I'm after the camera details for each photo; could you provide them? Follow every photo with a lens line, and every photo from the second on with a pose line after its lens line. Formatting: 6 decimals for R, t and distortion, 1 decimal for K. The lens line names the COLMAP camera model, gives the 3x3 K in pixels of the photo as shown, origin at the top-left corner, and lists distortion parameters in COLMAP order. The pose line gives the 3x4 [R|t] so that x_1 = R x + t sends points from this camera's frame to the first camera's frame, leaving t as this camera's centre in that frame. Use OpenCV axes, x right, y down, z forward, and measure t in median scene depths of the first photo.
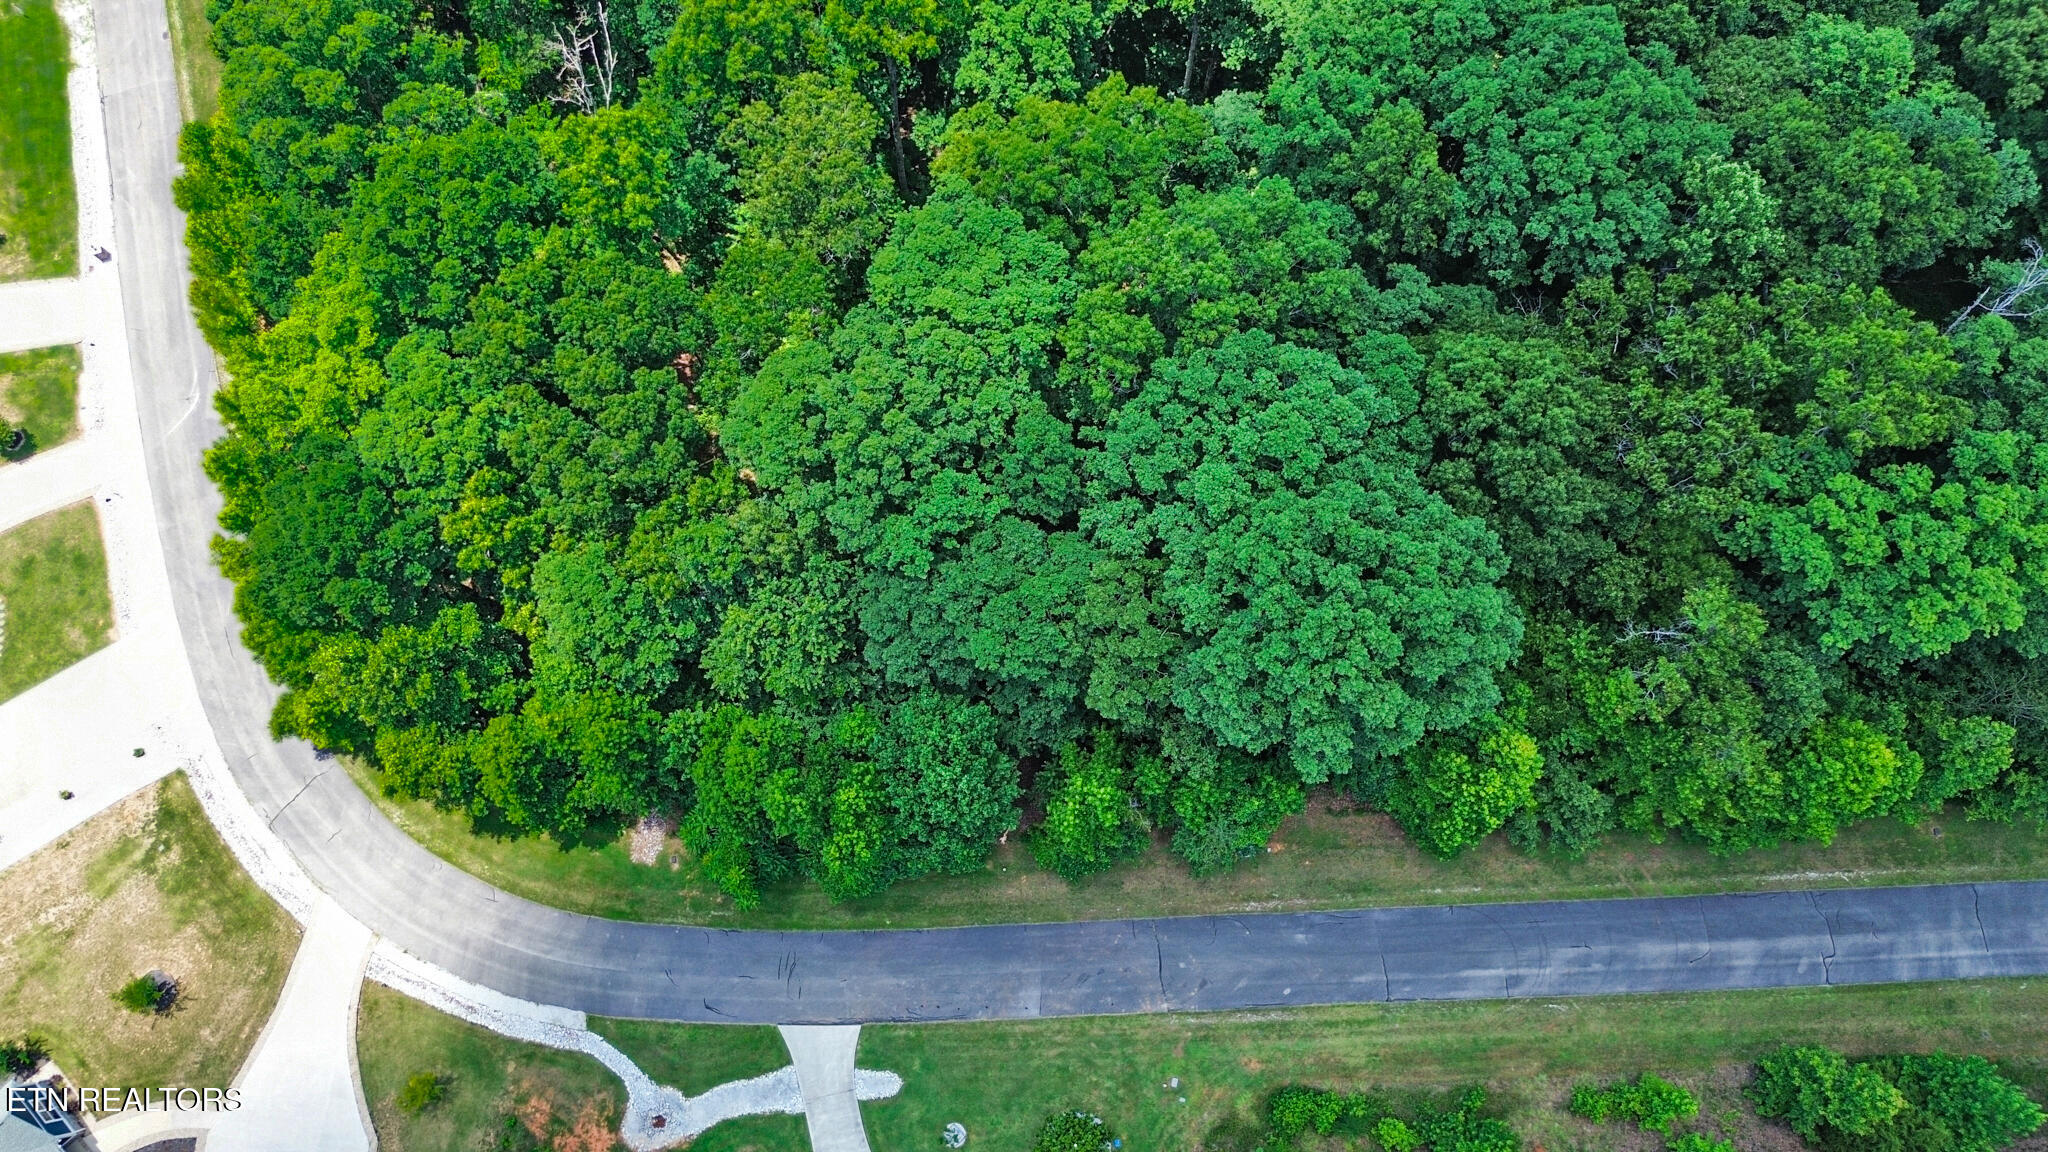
lens RADIAL K [[1456.5, 0, 1024.0], [0, 1456.5, 576.0], [0, 0, 1]] dist [0.017510, -0.000700]
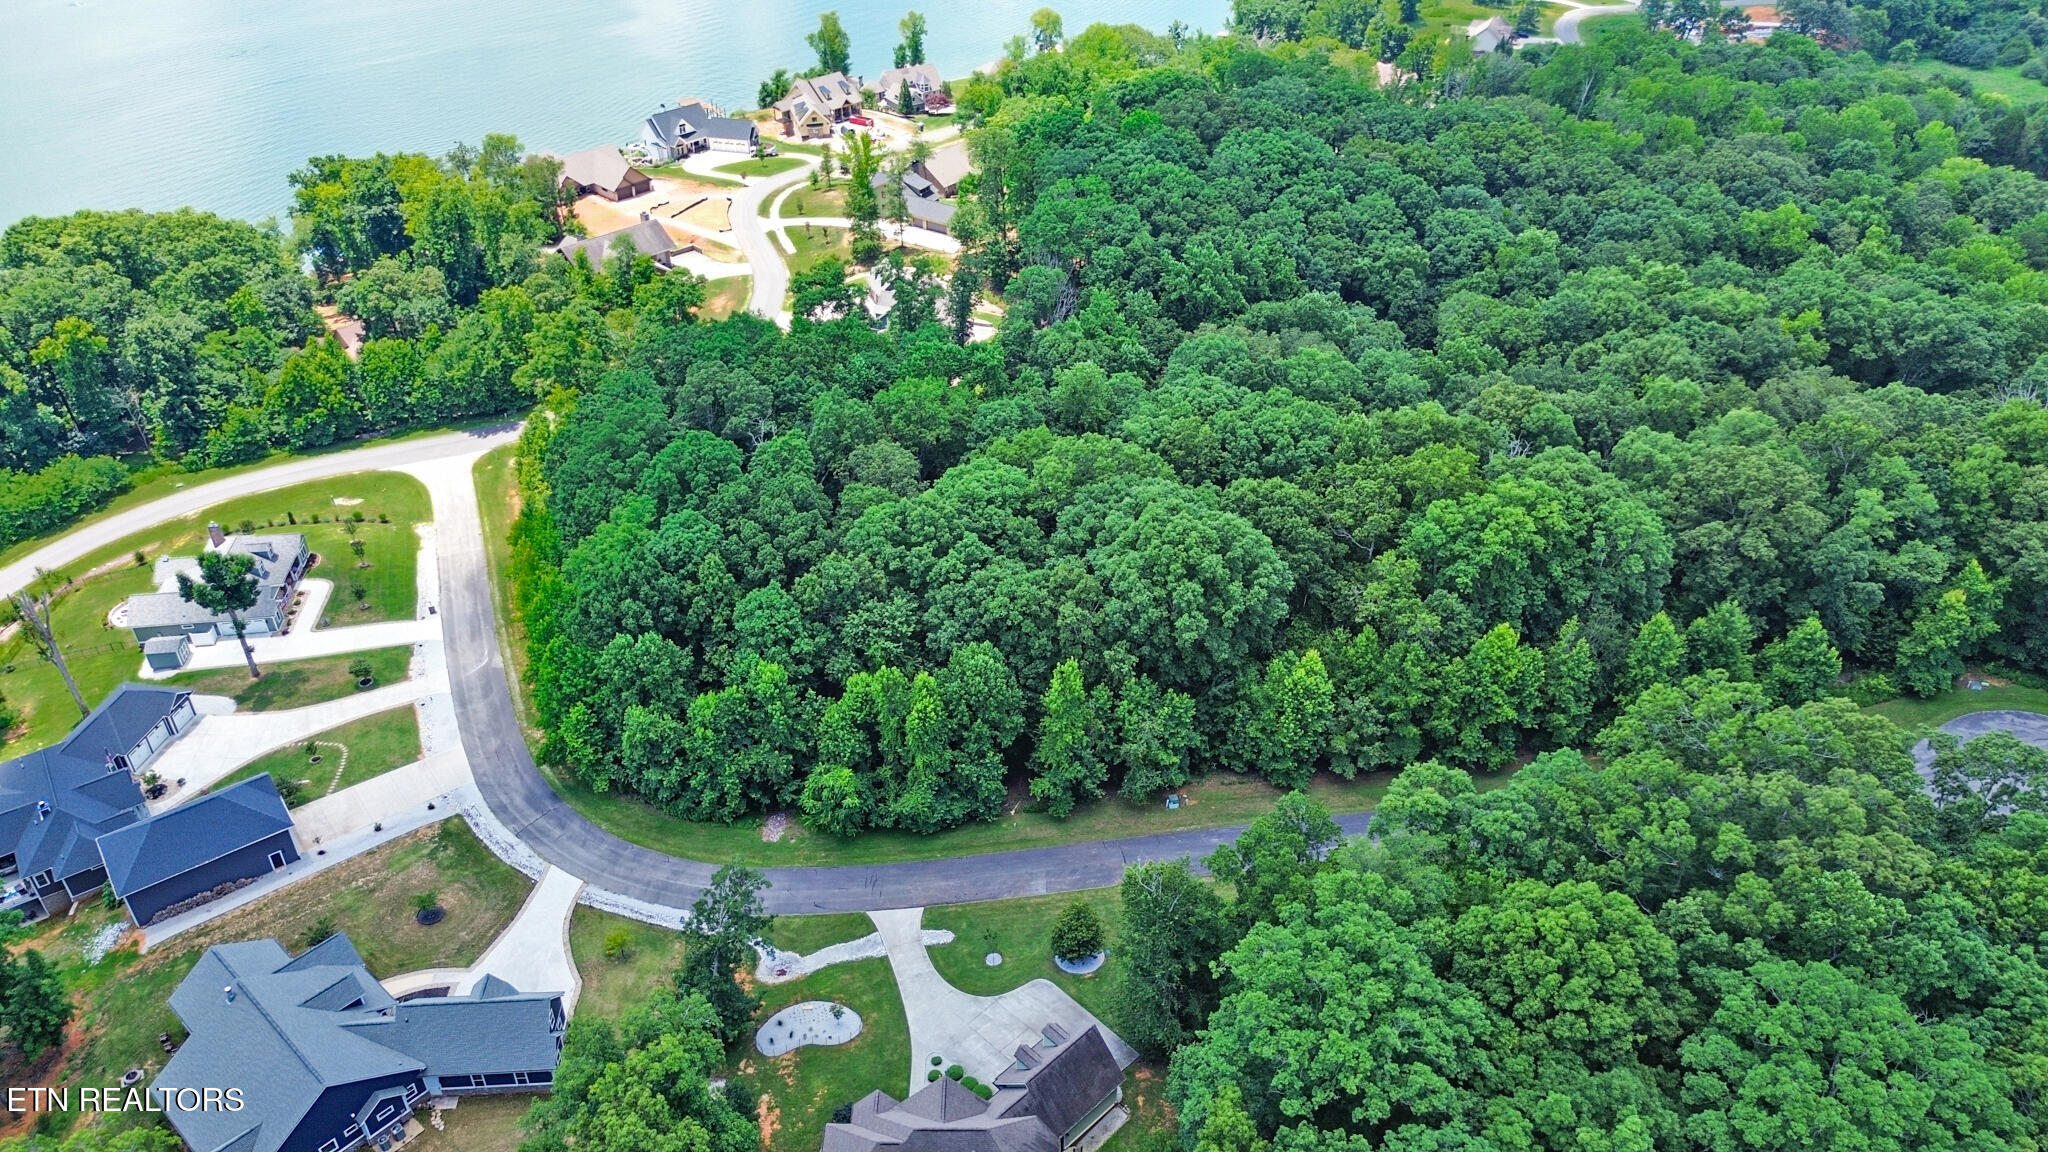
lens RADIAL K [[1436.7, 0, 1024.0], [0, 1436.7, 576.0], [0, 0, 1]] dist [0.036435, -0.003725]
pose [[0.997036, -0.039231, 0.066188, -0.094582], [0.072885, 0.757190, -0.649115, 0.995424], [-0.024651, 0.652015, 0.757805, -0.301392]]
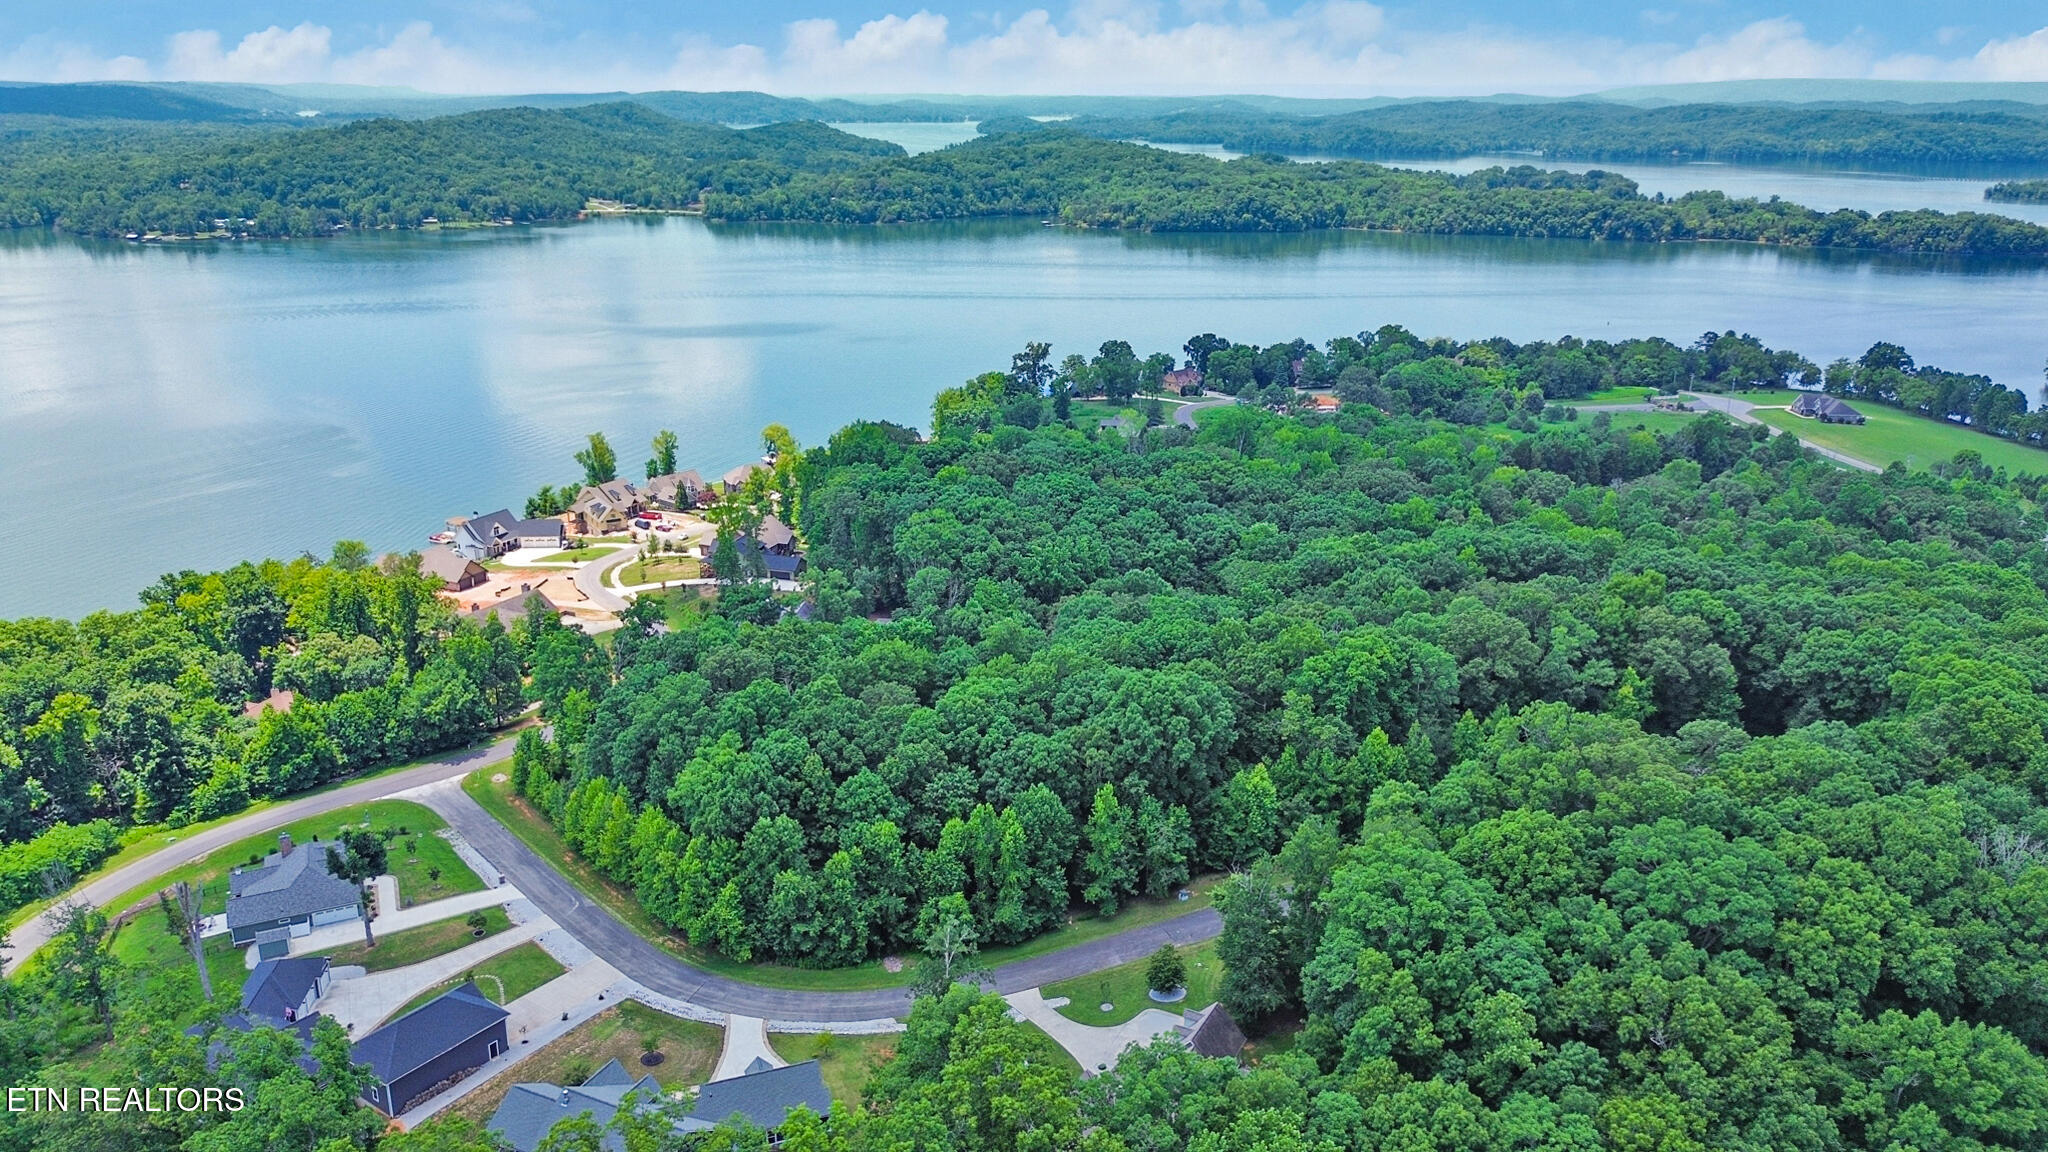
lens RADIAL K [[1505.3, 0, 1024.0], [0, 1505.3, 576.0], [0, 0, 1]] dist [0.045901, 0.001687]
pose [[0.926526, -0.106876, 0.360732, -0.773568], [0.362650, 0.508984, -0.780654, 1.545037], [-0.100173, 0.854115, 0.510346, -0.432663]]
